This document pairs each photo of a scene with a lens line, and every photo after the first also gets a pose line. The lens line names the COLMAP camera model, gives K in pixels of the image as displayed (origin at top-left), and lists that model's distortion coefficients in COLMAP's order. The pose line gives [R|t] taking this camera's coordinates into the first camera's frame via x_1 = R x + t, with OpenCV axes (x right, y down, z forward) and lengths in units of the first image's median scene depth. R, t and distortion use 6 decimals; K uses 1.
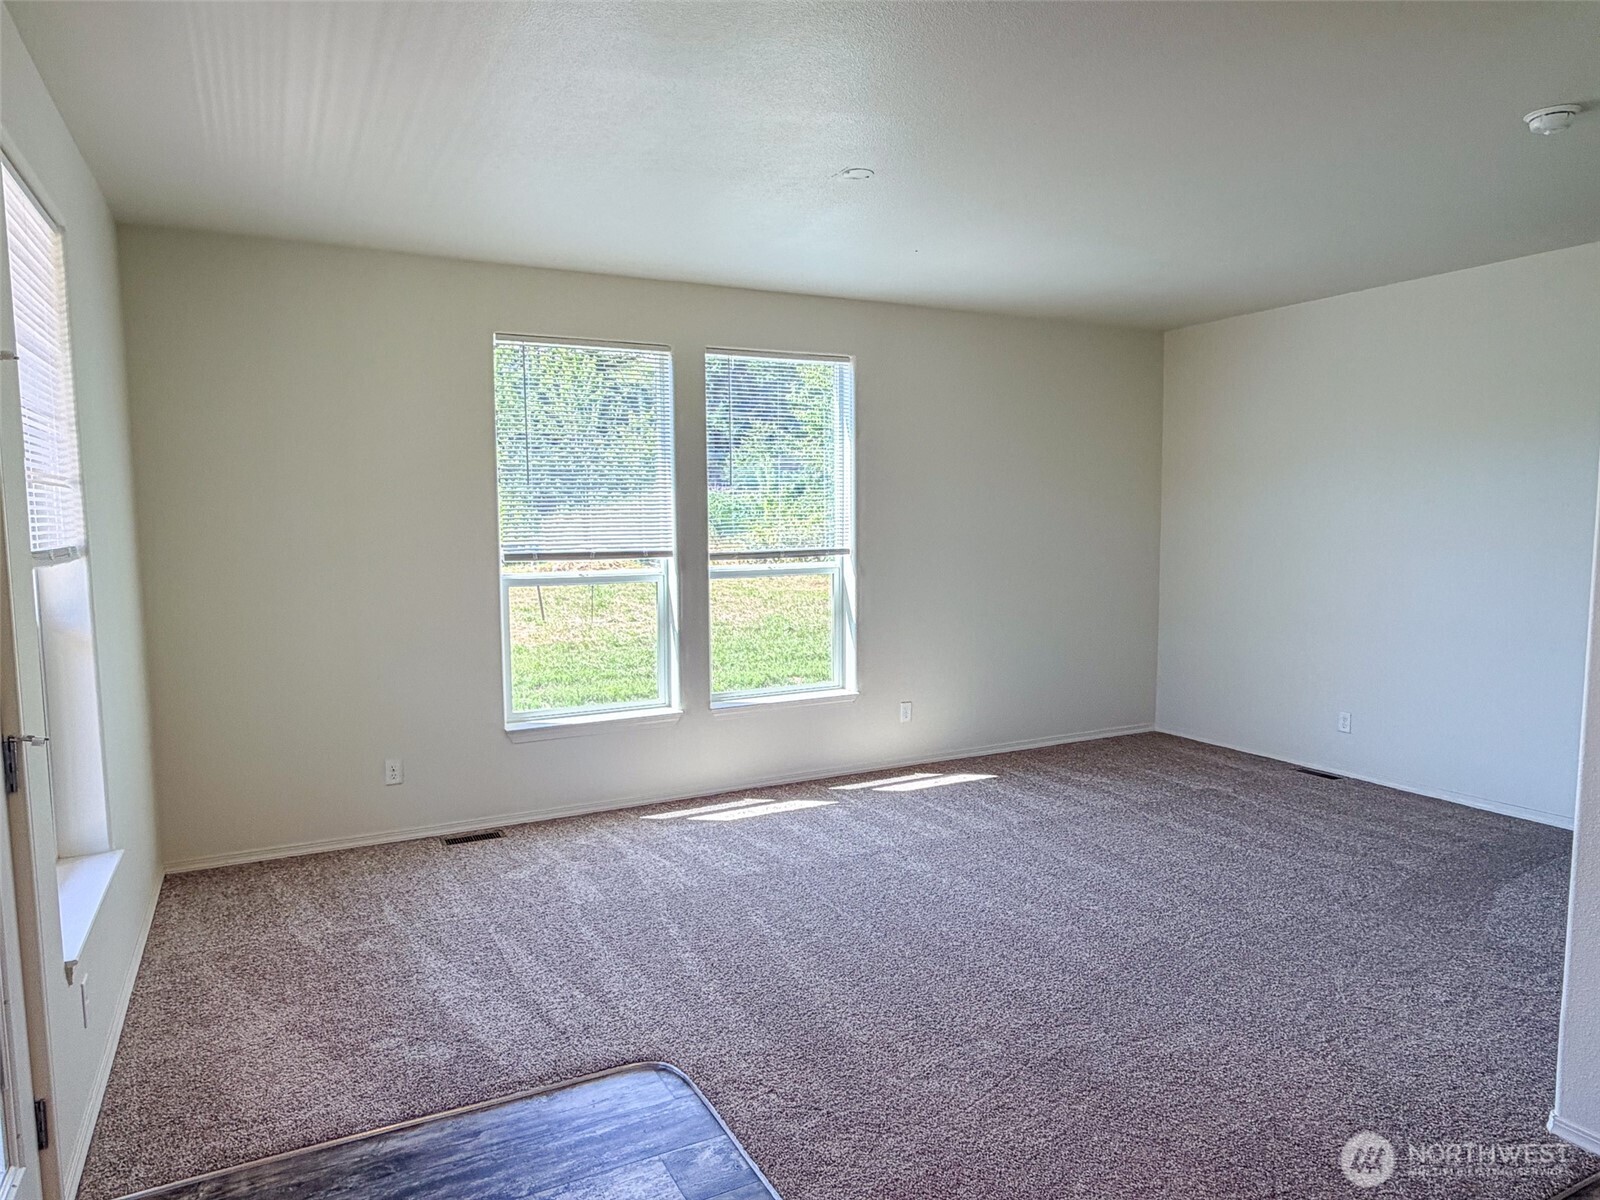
lens RADIAL K [[1043.6, 0, 807.8], [0, 1043.6, 608.8], [0, 0, 1]] dist [0.002413, 0.003276]
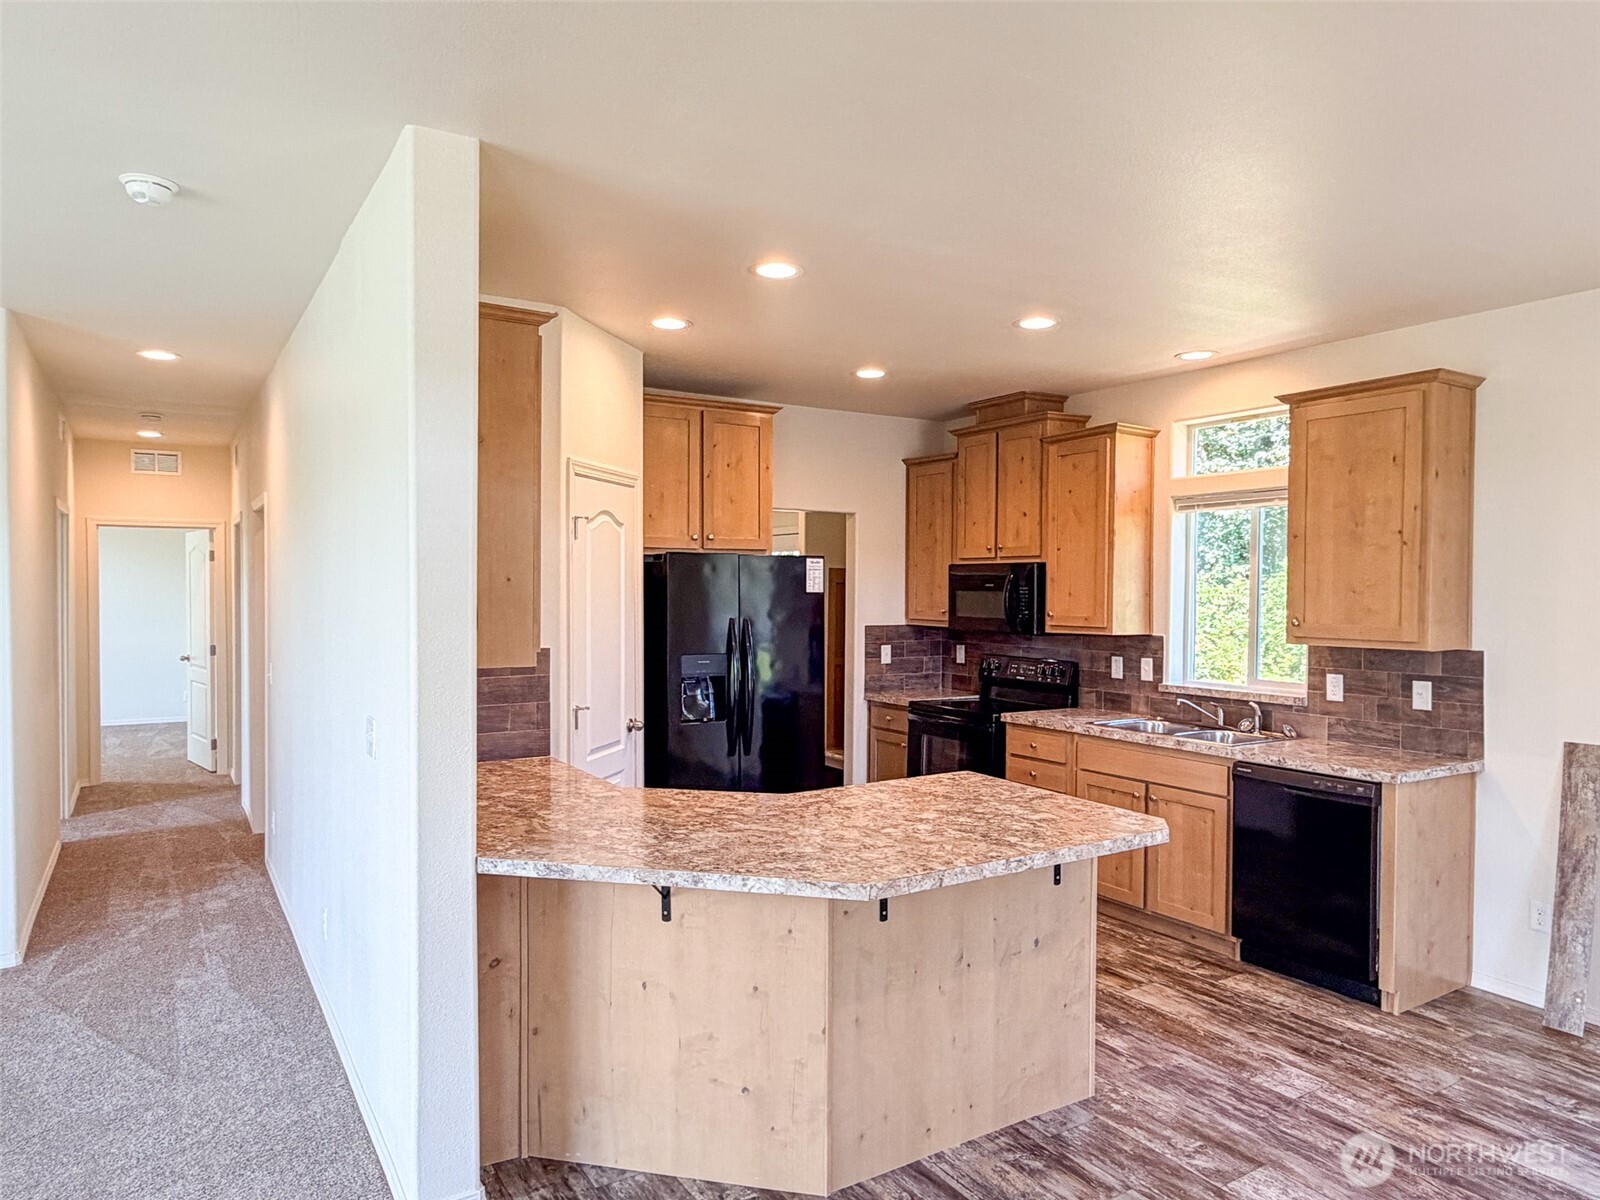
lens RADIAL K [[1026.5, 0, 802.4], [0, 1026.5, 604.1], [0, 0, 1]] dist [-0.000330, 0.002047]
pose [[-0.076612, -0.007738, 0.997031, -0.140693], [0.090530, 0.995785, 0.014684, -0.036305], [-0.992943, 0.091386, -0.075588, 0.307127]]
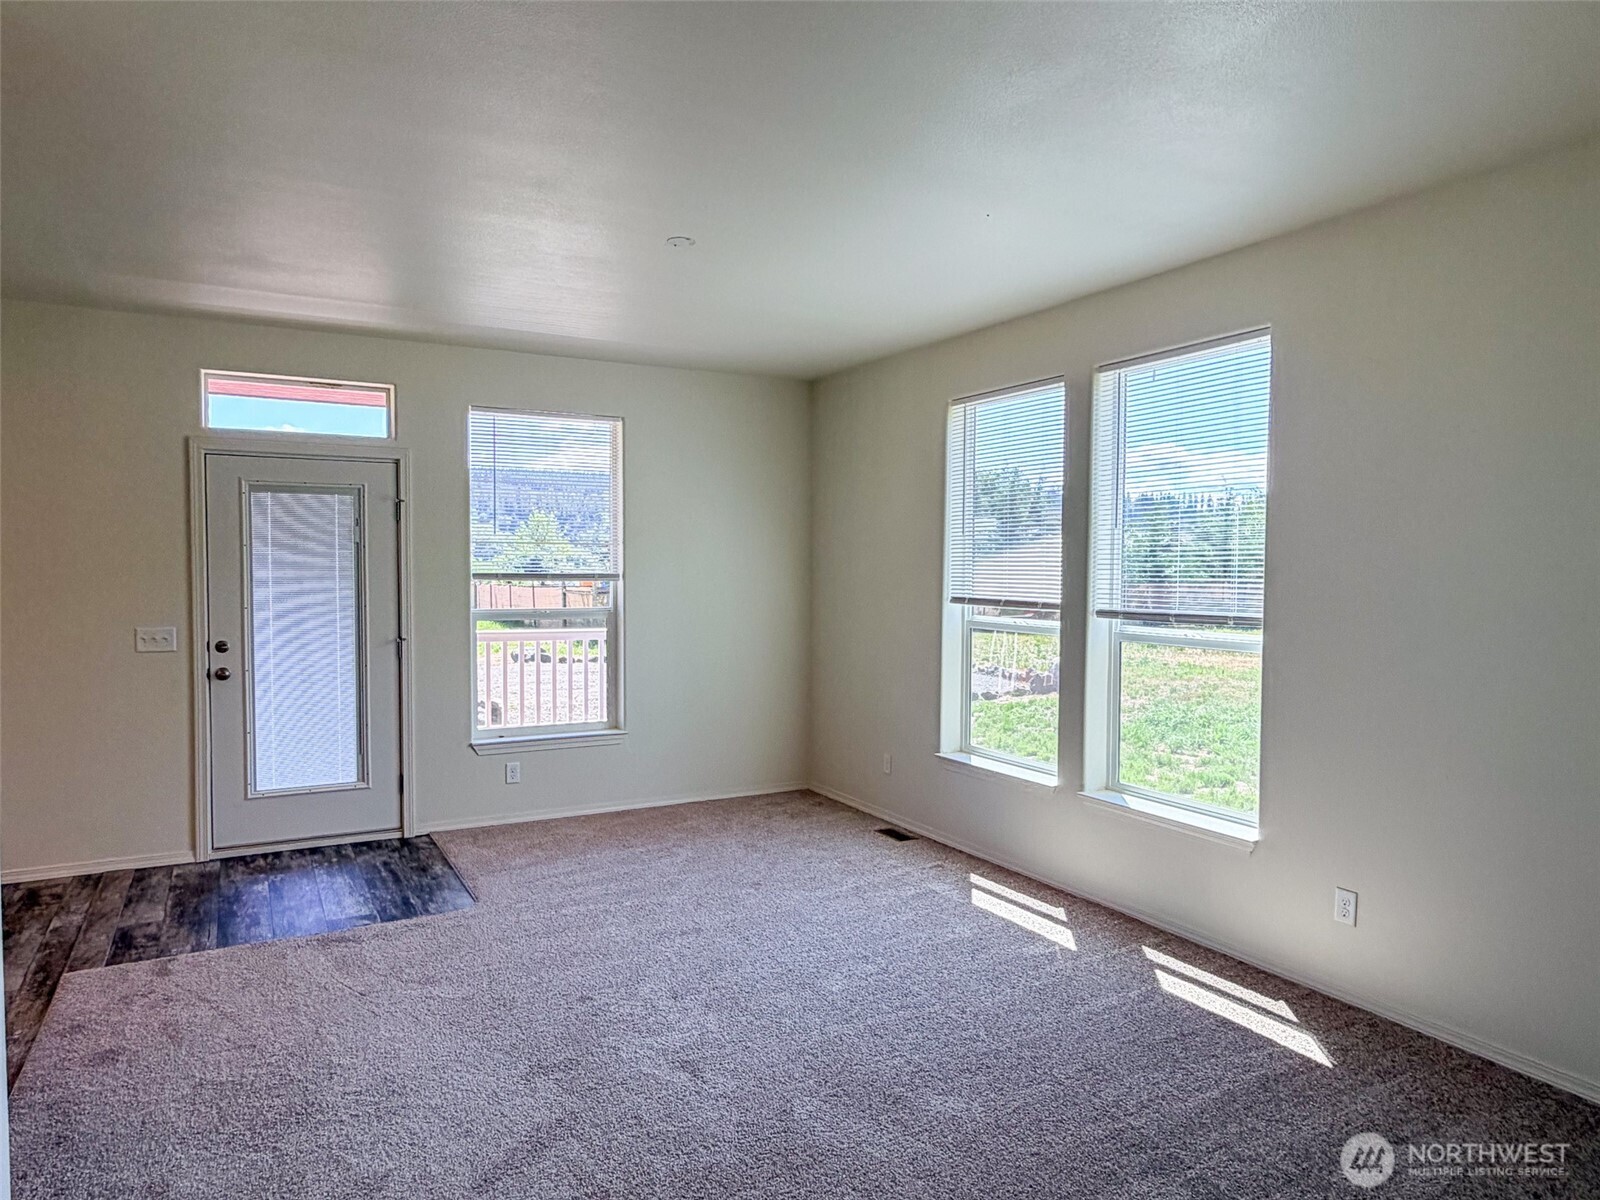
lens RADIAL K [[1018.0, 0, 794.9], [0, 1018.0, 601.0], [0, 0, 1]] dist [-0.000353, -0.000213]
pose [[0.005210, 0.042440, -0.999085, 0.729088], [-0.100353, 0.994077, 0.041704, -0.070509], [0.994938, 0.100044, 0.009438, 0.757906]]
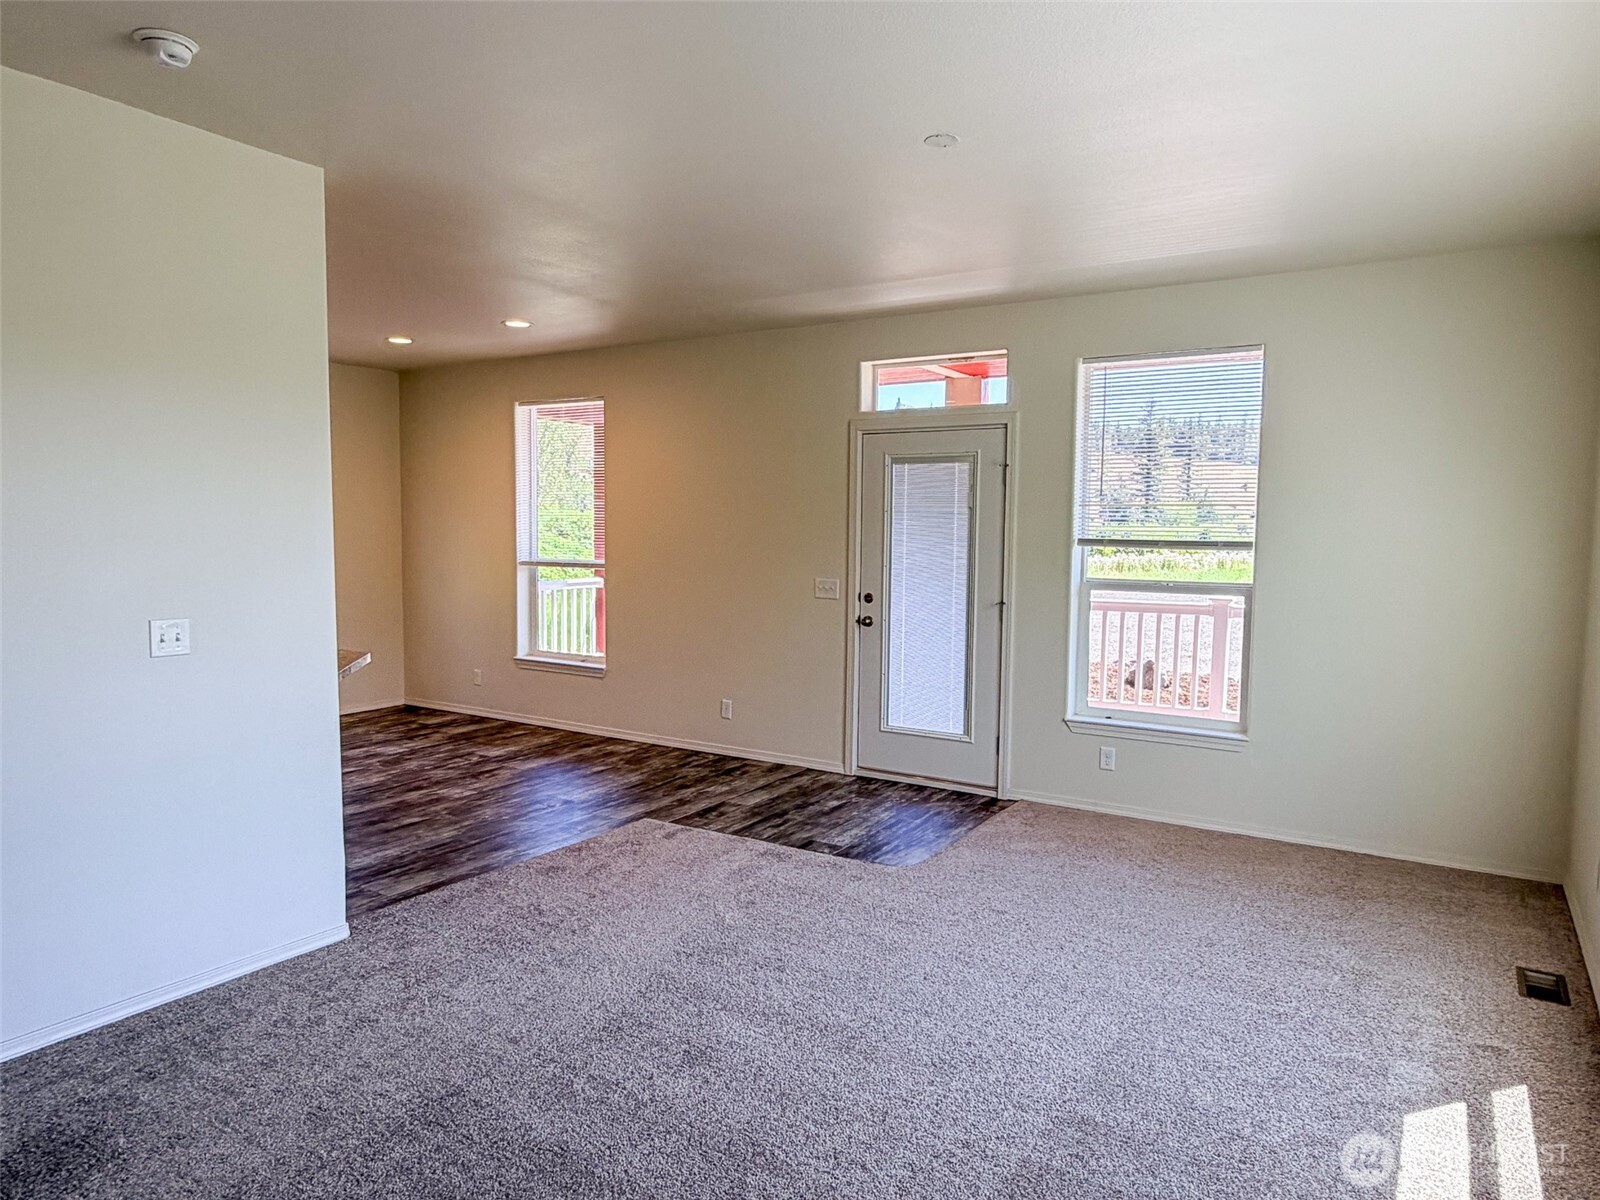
lens RADIAL K [[1026.5, 0, 802.4], [0, 1026.5, 604.1], [0, 0, 1]] dist [-0.000330, 0.002047]
pose [[-0.870556, 0.038329, -0.490574, 0.394791], [-0.049412, 0.985113, 0.164653, -0.109932], [0.489581, 0.167580, -0.855703, 1.167116]]
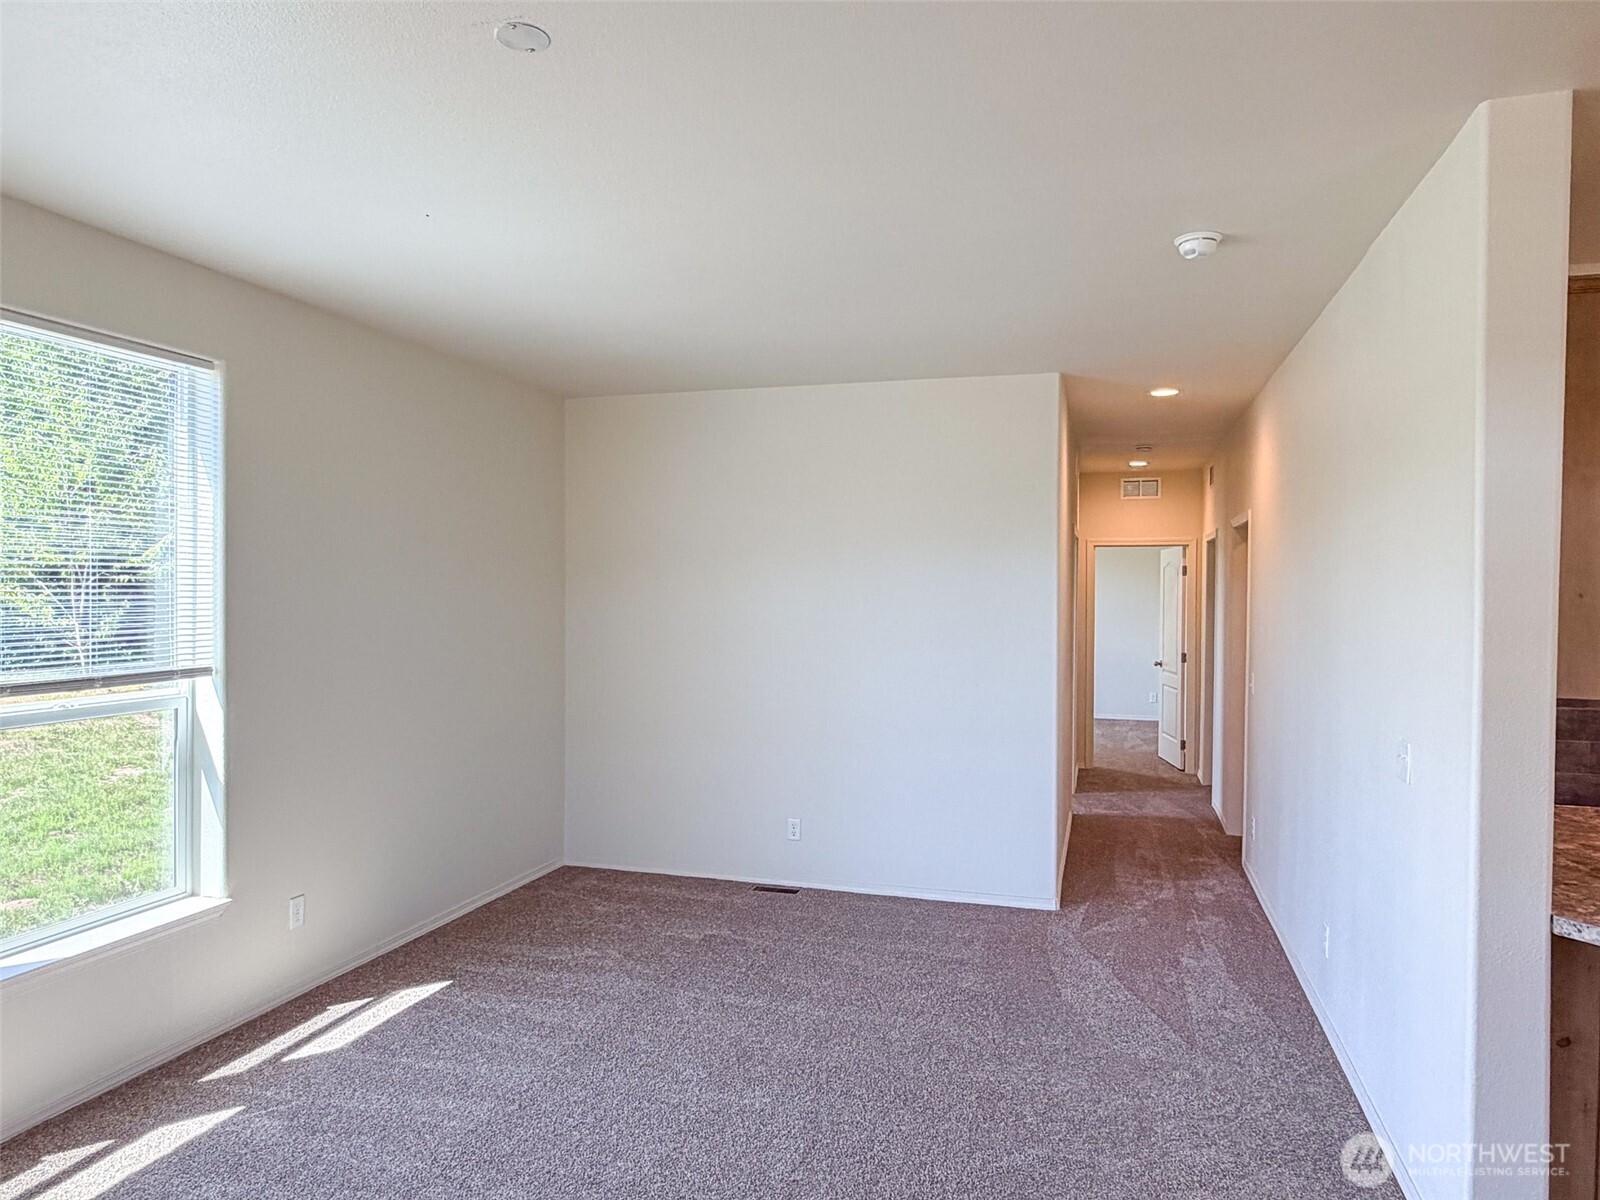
lens RADIAL K [[1026.5, 0, 802.4], [0, 1026.5, 604.1], [0, 0, 1]] dist [-0.000330, 0.002047]
pose [[0.697405, 0.007242, 0.716641, -0.165613], [0.053069, 0.996682, -0.061716, -0.041532], [-0.714710, 0.081072, 0.694707, 0.350639]]
